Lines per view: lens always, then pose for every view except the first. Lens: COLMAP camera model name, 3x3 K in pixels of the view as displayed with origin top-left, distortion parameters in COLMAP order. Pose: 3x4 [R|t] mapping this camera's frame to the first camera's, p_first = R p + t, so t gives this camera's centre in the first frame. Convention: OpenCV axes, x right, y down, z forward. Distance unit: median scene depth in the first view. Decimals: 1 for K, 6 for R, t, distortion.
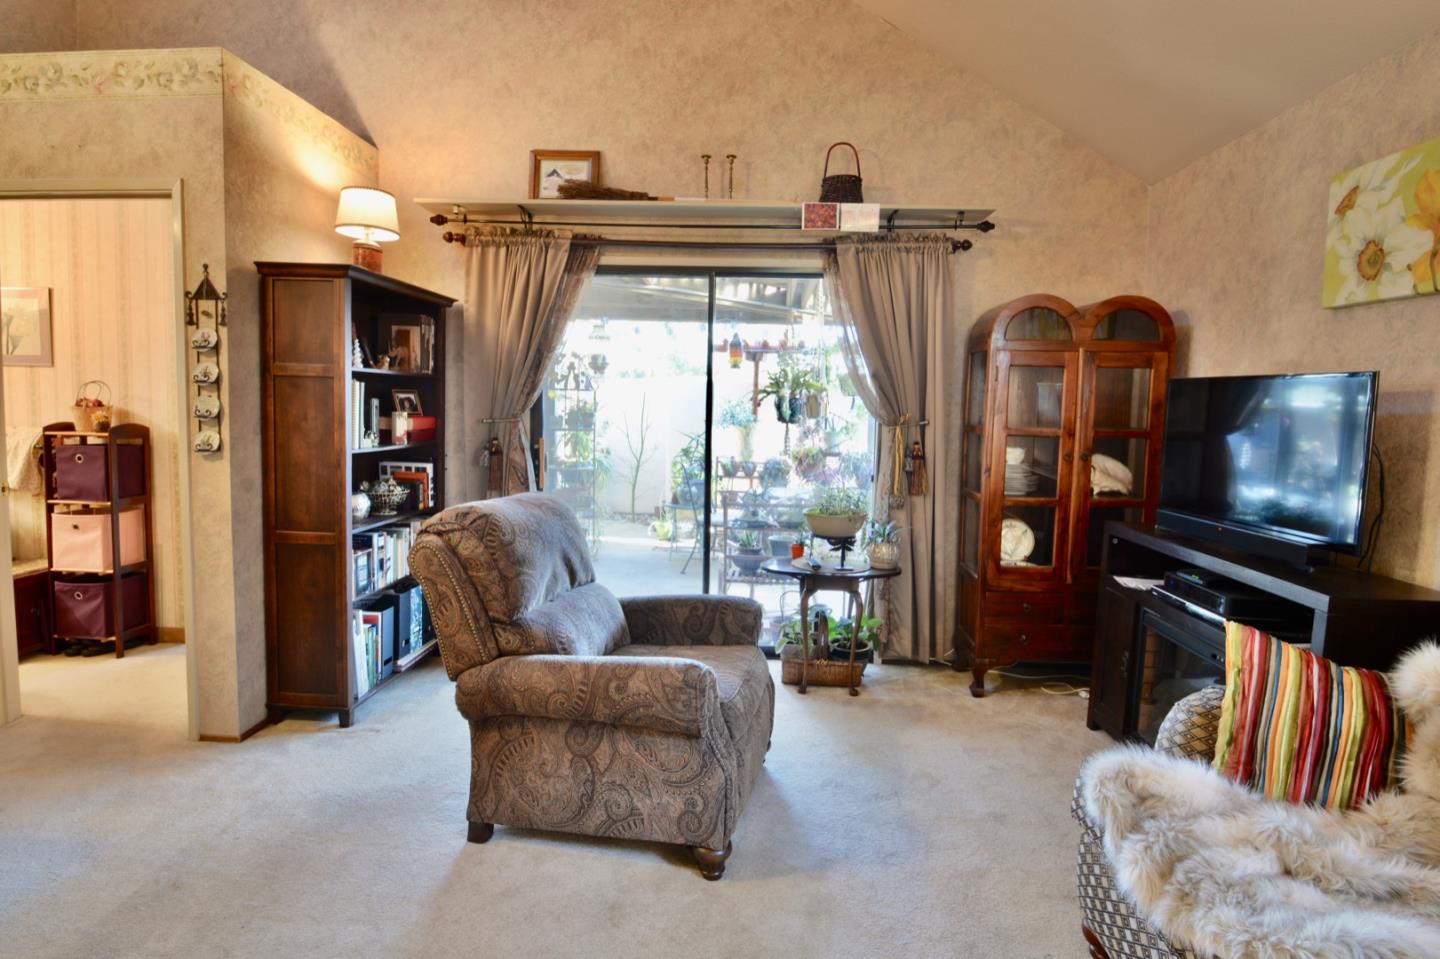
lens RADIAL K [[748.7, 0, 734.7], [0, 748.7, 458.1], [0, 0, 1]] dist [-0.005904, -0.013442]
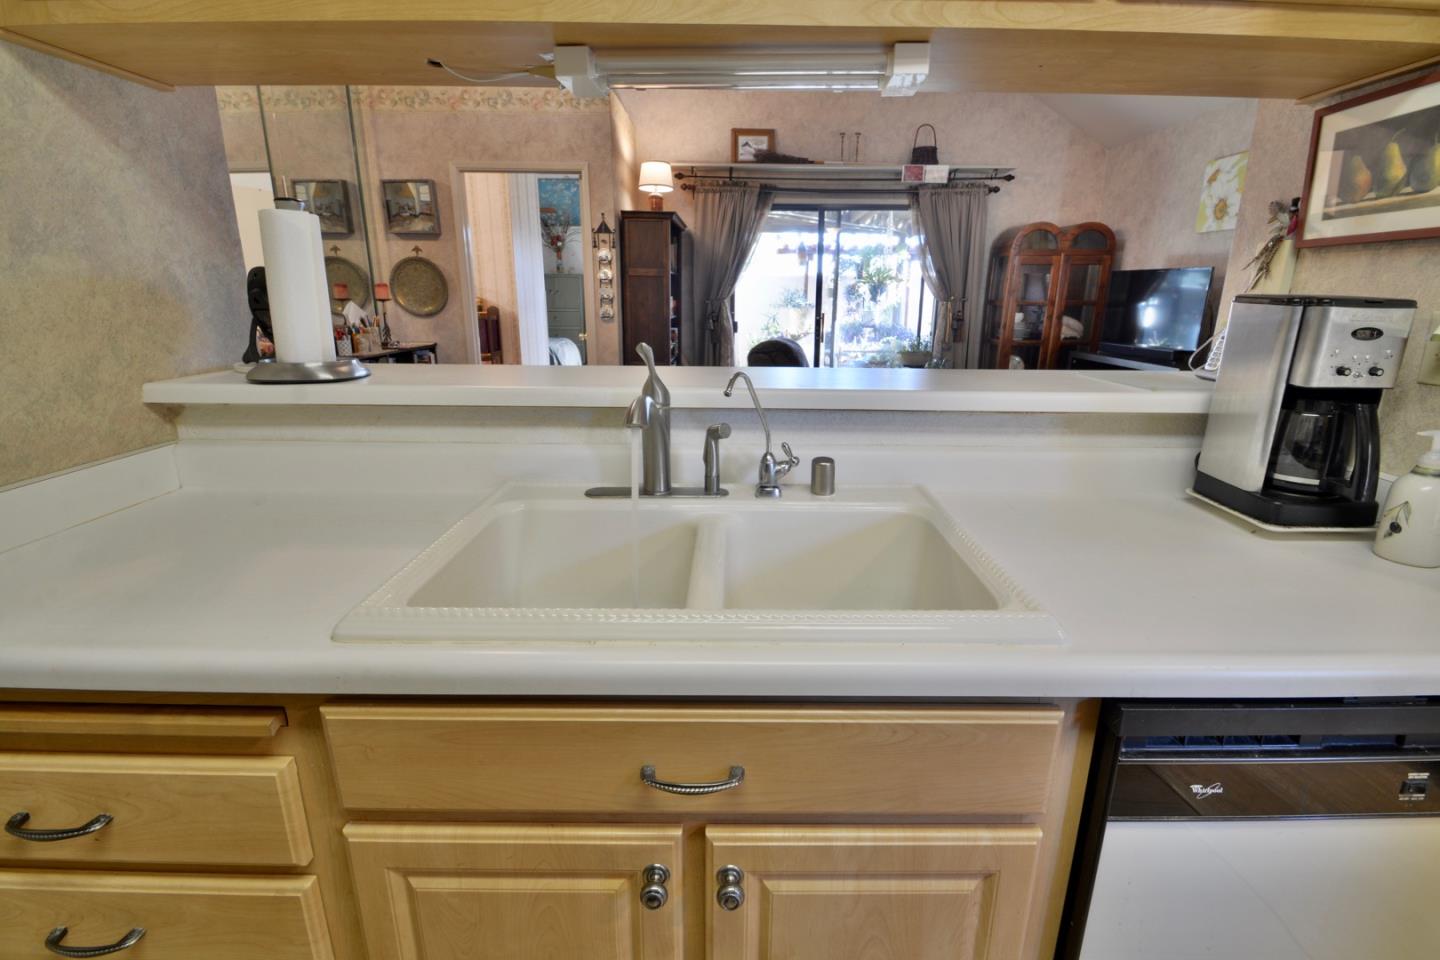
lens RADIAL K [[638.0, 0, 732.7], [0, 638.0, 459.4], [0, 0, 1]] dist [0.012886, -0.013413]
pose [[0.999240, -0.022304, 0.031967, -0.381965], [0.016281, 0.983963, 0.177630, 0.051403], [-0.035416, -0.176975, 0.983578, -0.558356]]
